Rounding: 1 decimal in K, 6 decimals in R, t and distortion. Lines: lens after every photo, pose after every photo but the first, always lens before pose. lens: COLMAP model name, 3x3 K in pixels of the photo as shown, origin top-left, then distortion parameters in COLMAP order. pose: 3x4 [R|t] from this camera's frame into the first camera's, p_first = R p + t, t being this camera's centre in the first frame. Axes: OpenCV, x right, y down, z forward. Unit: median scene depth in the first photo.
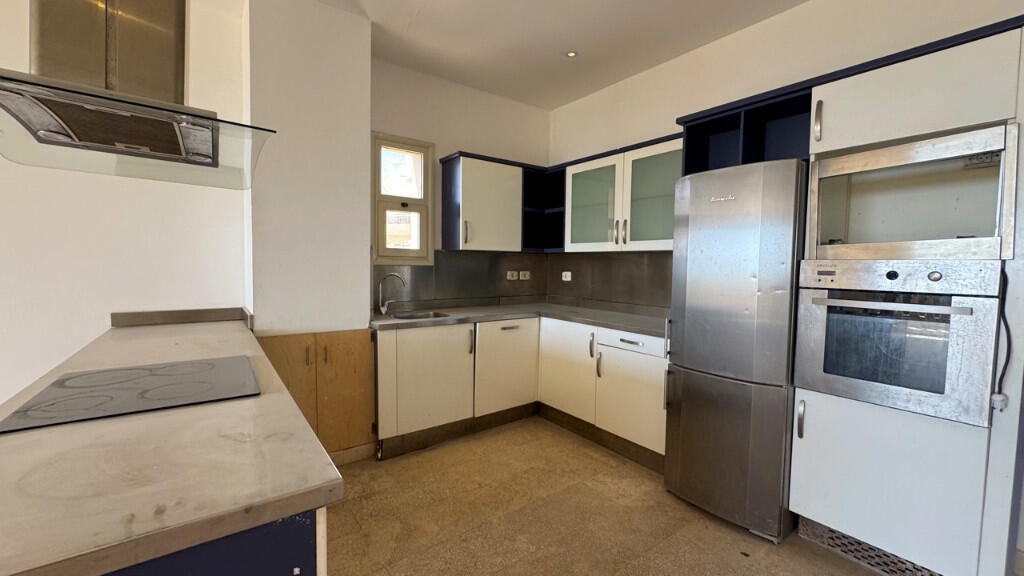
lens RADIAL K [[407.6, 0, 512.0], [0, 407.6, 288.0], [0, 0, 1]] dist [-0.001287, -0.000034]
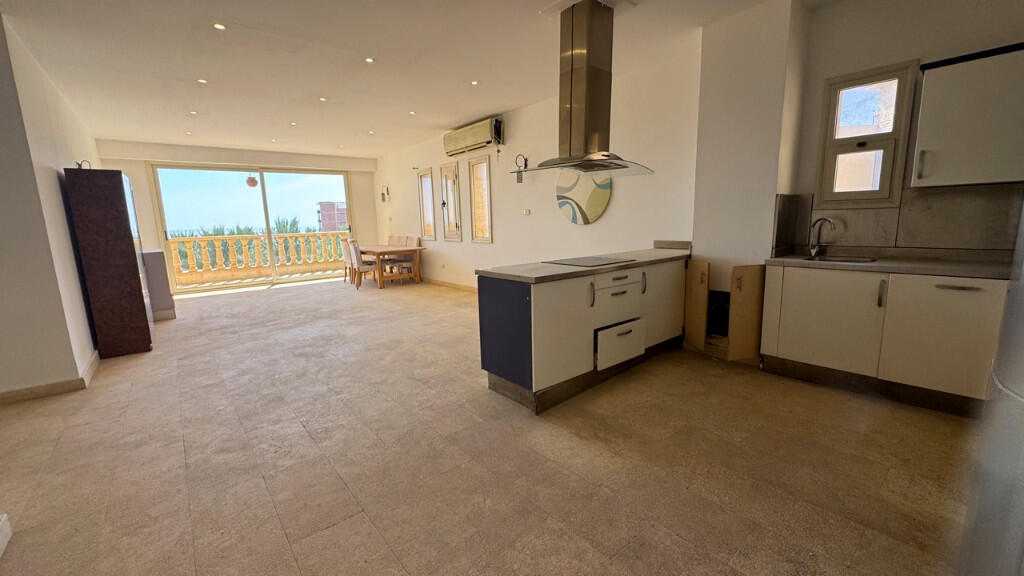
lens RADIAL K [[407.6, 0, 512.0], [0, 407.6, 288.0], [0, 0, 1]] dist [-0.001287, -0.000034]
pose [[0.064323, 0.149779, -0.986625, 0.699963], [-0.030700, 0.988501, 0.148062, 0.012276], [0.997457, 0.020765, 0.068181, 0.131662]]
